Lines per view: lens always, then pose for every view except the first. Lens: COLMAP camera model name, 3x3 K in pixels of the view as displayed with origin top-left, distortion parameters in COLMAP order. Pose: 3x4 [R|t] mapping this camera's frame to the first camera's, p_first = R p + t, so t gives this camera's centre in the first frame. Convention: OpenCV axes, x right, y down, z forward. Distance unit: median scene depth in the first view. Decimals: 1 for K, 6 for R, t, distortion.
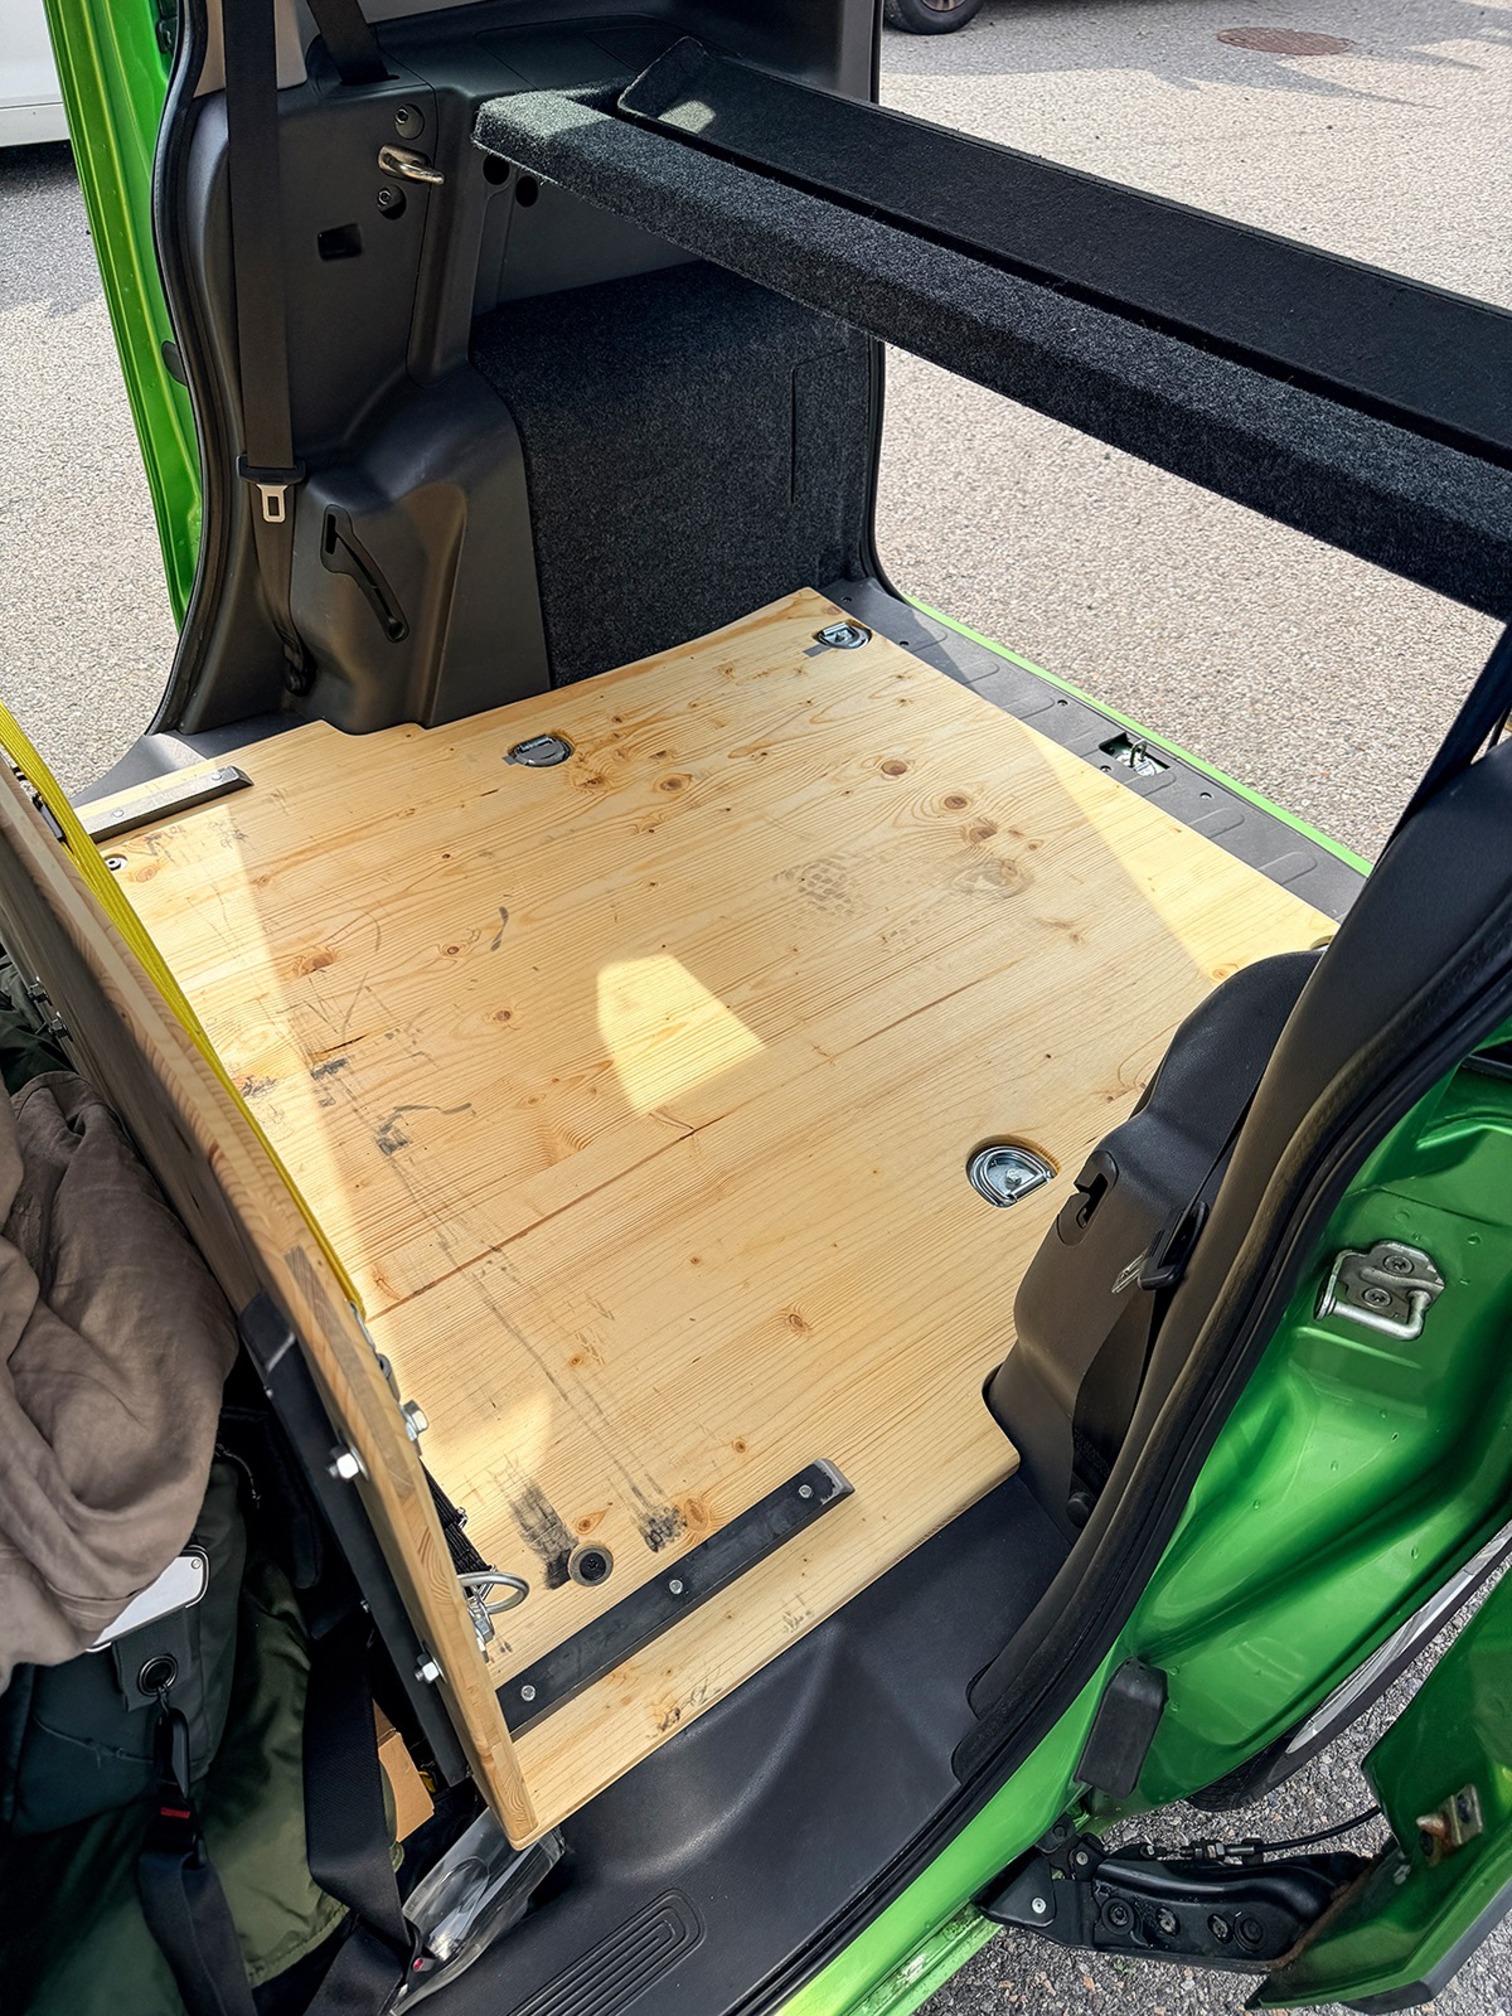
lens RADIAL K [[1375.0, 0, 756.0], [0, 1375.0, 1008.0], [0, 0, 1]] dist [0.195980, -0.000129]
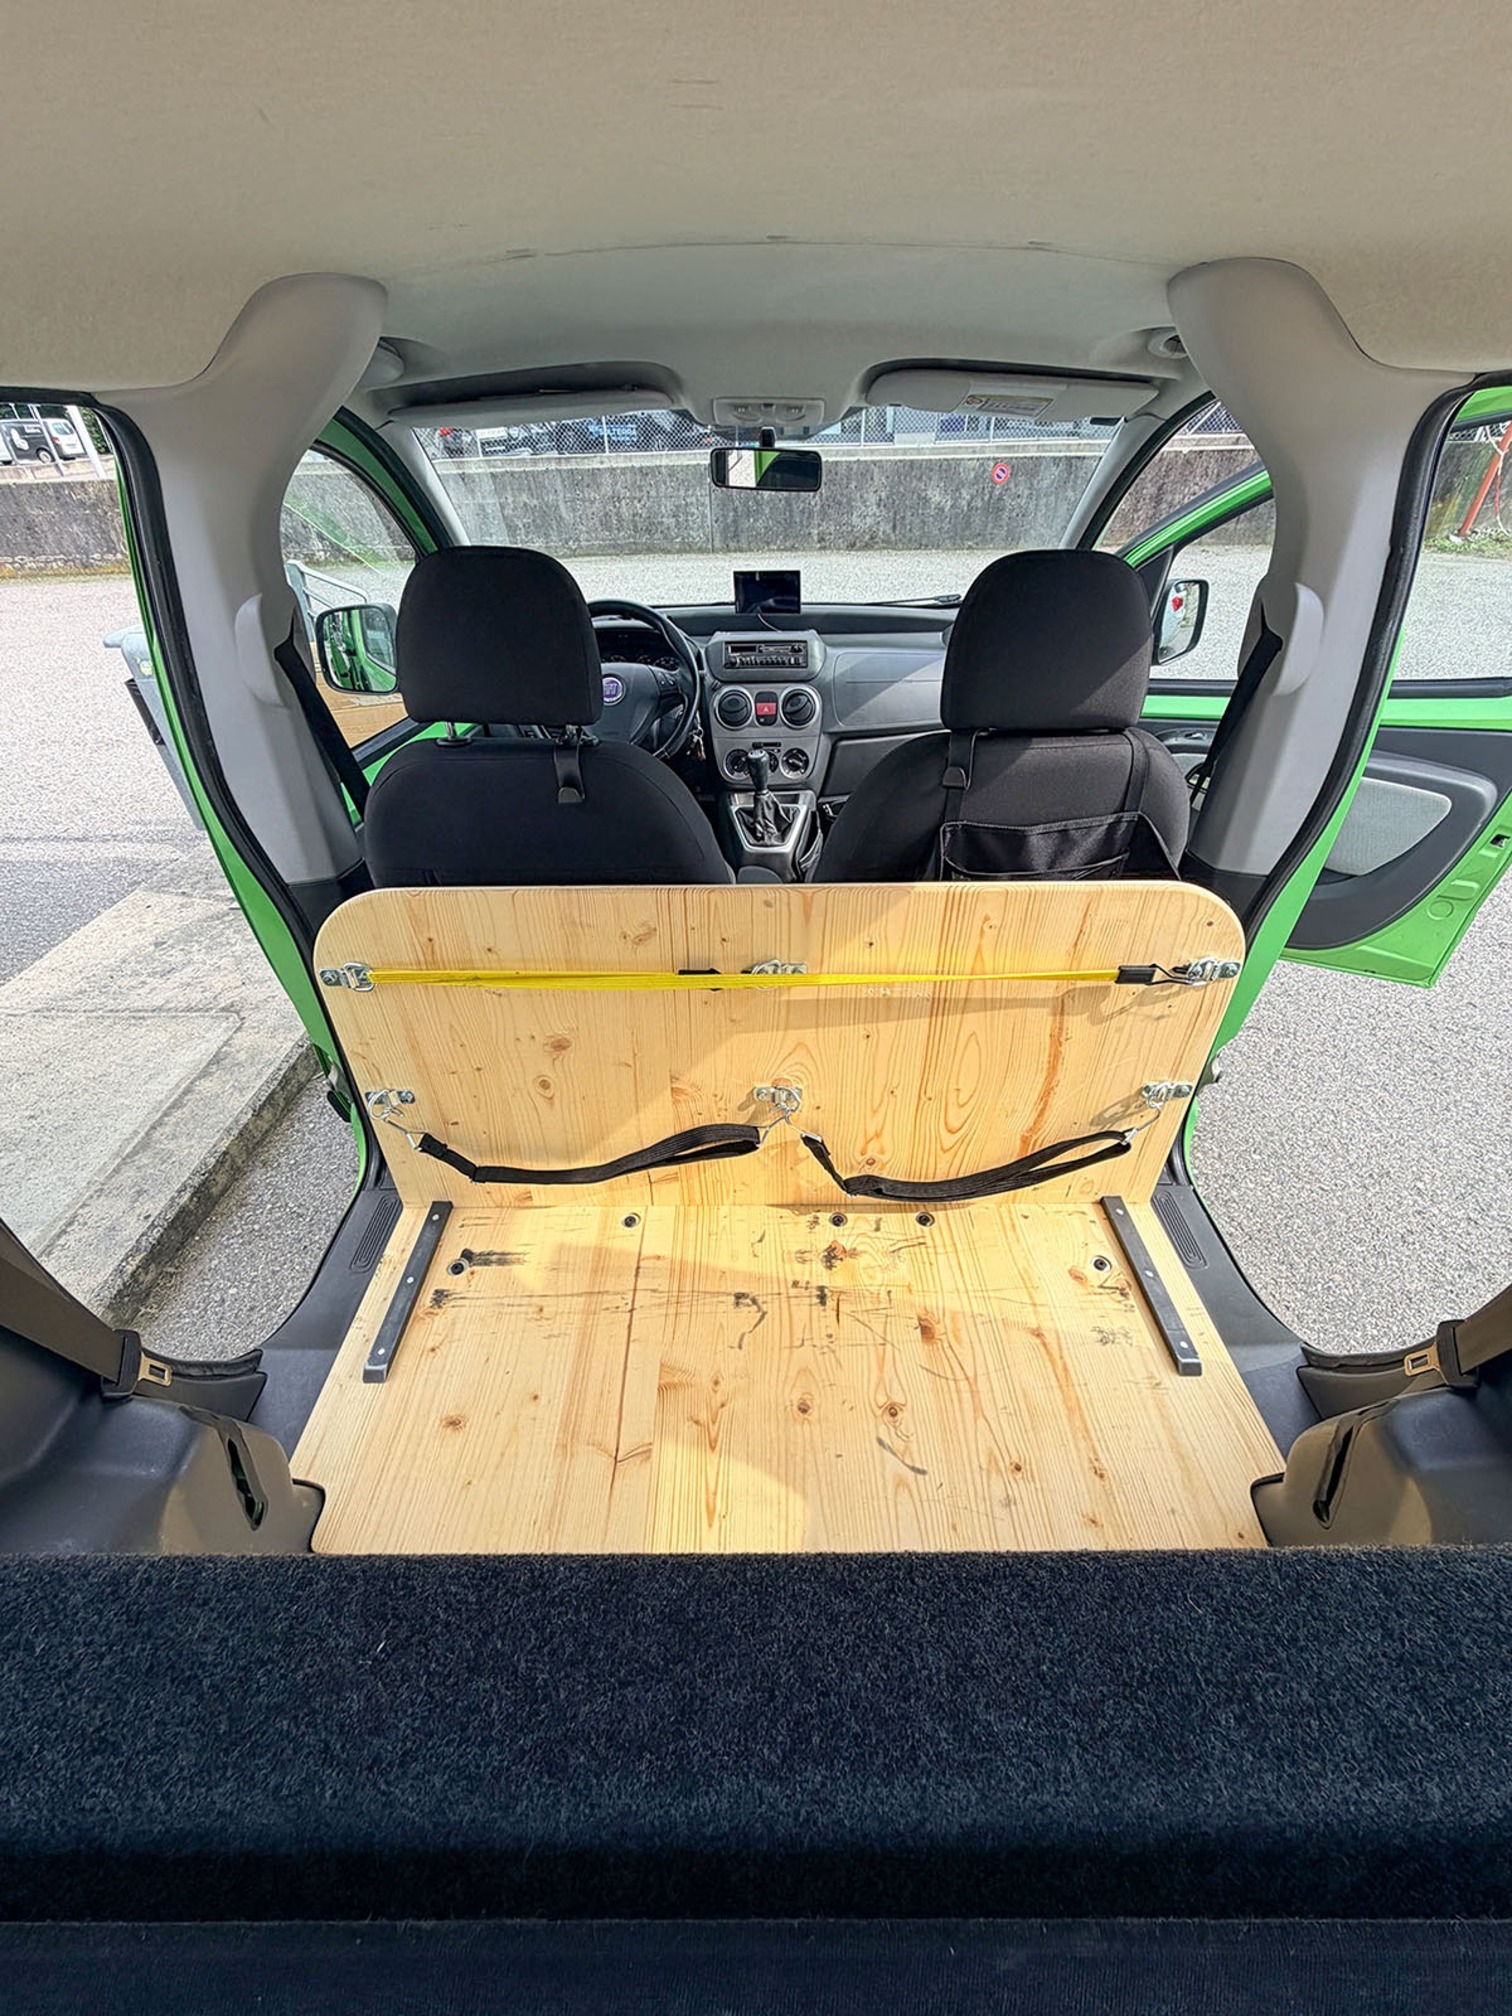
lens RADIAL K [[810.4, 0, 756.0], [0, 810.4, 1008.0], [0, 0, 1]] dist [-0.000196, 0.000058]
pose [[-0.600342, 0.470750, -0.646517, 0.175975], [-0.562949, 0.325454, 0.759716, -0.734146], [0.568048, 0.820045, 0.069624, 0.669076]]
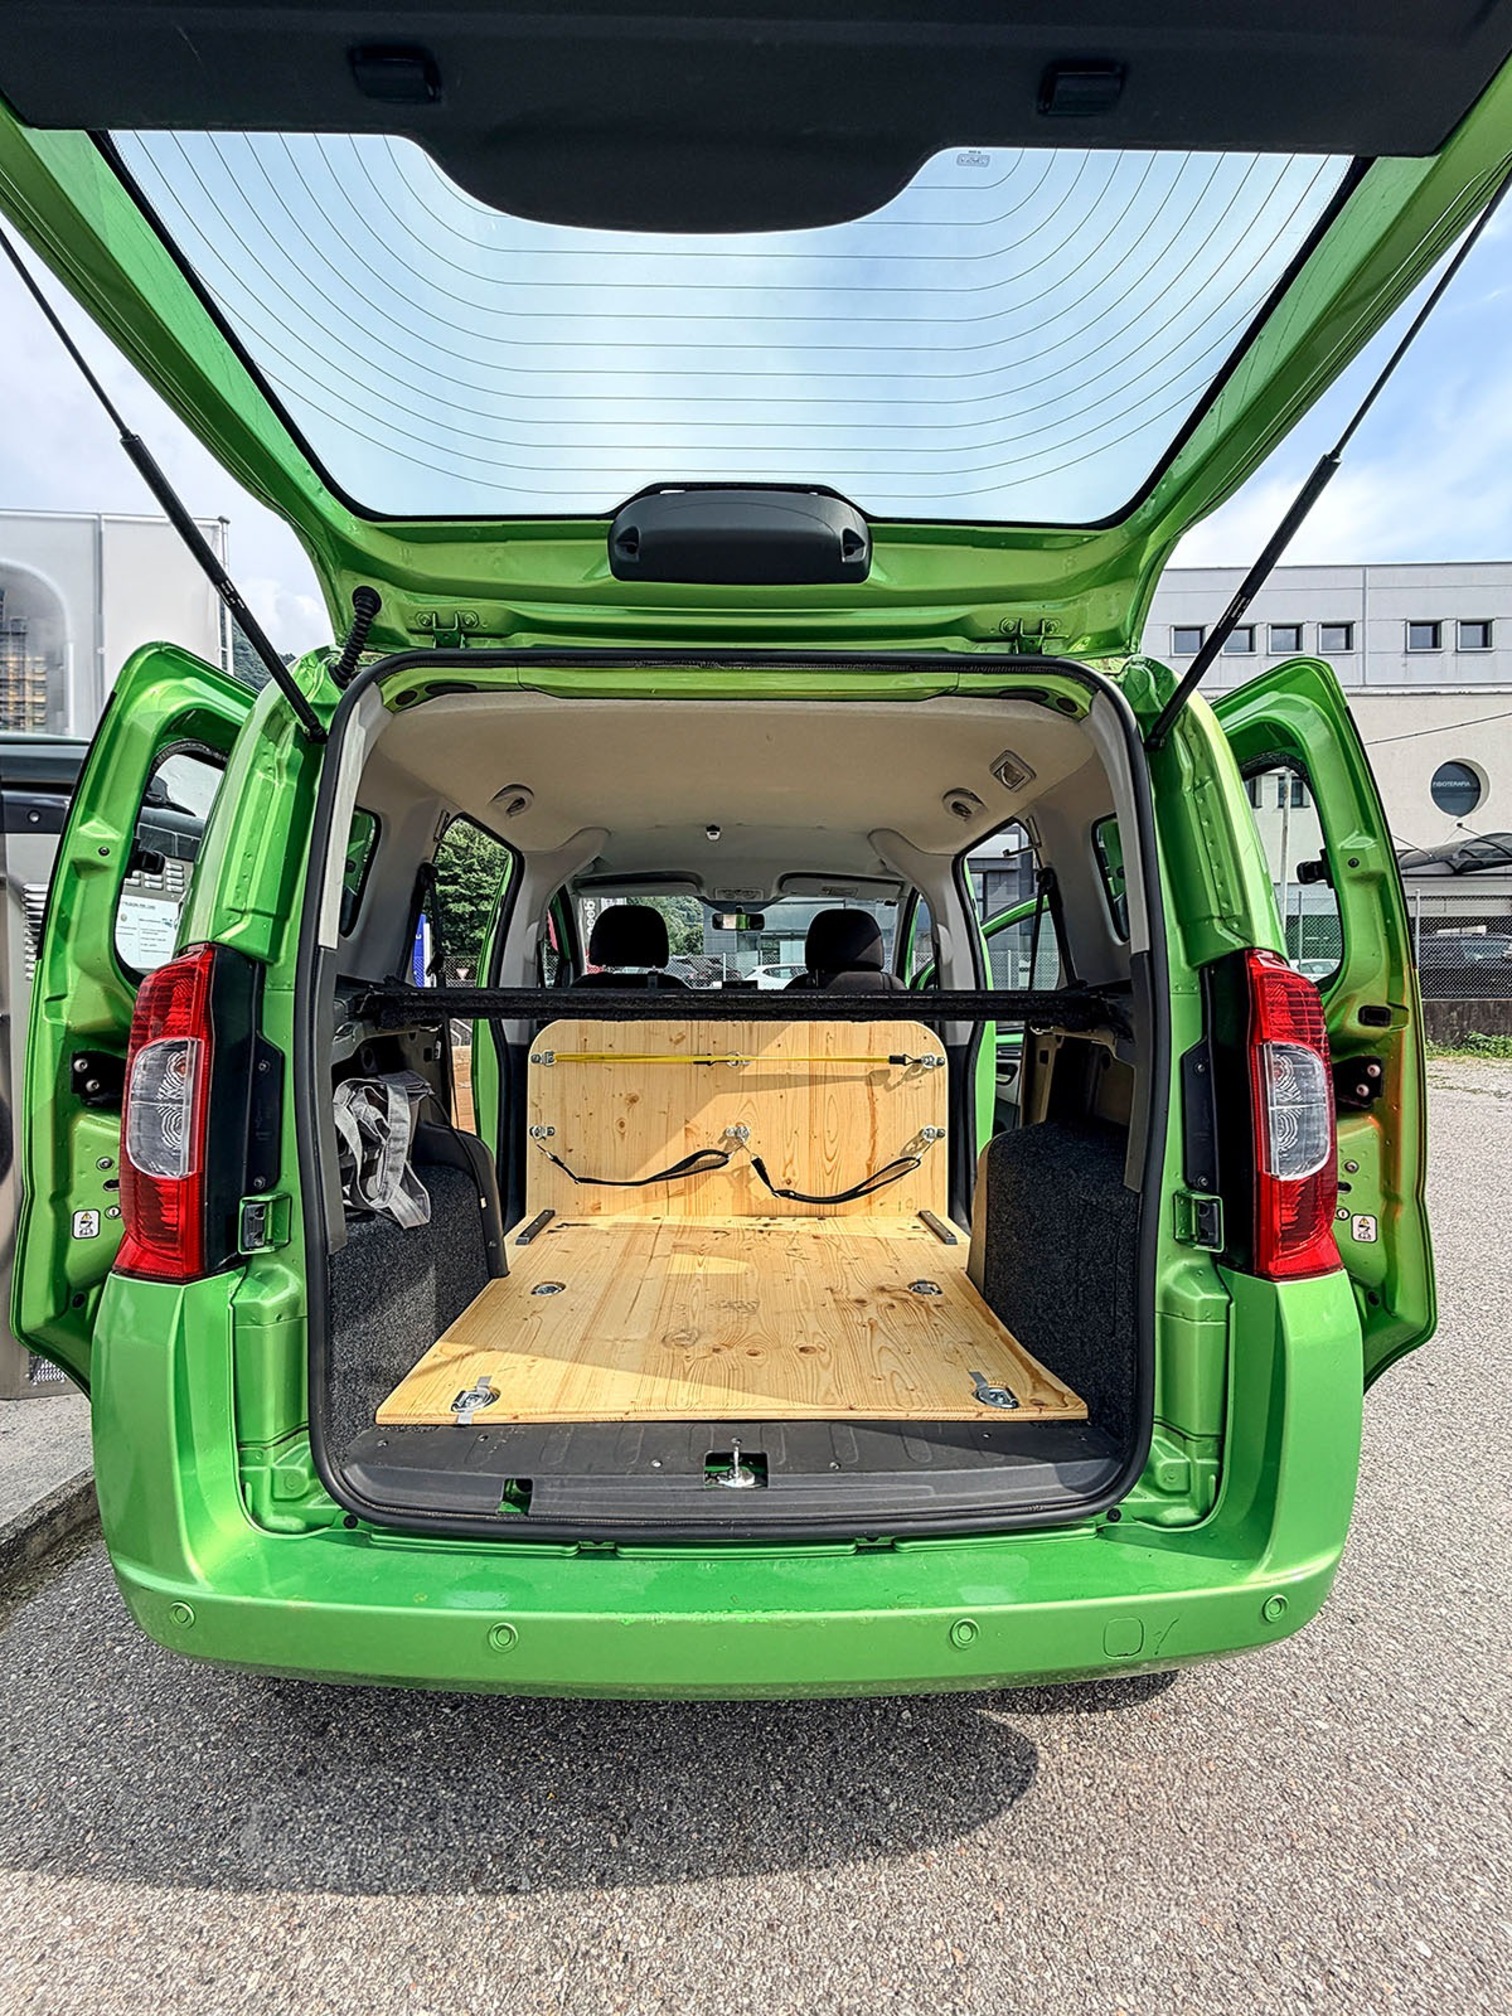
lens RADIAL K [[810.4, 0, 756.0], [0, 810.4, 1008.0], [0, 0, 1]] dist [-0.000196, 0.000058]
pose [[-0.585430, -0.010935, -0.810649, 1.038559], [-0.579253, 0.705223, 0.408810, -0.975580], [0.567218, 0.708901, -0.419193, 1.387977]]
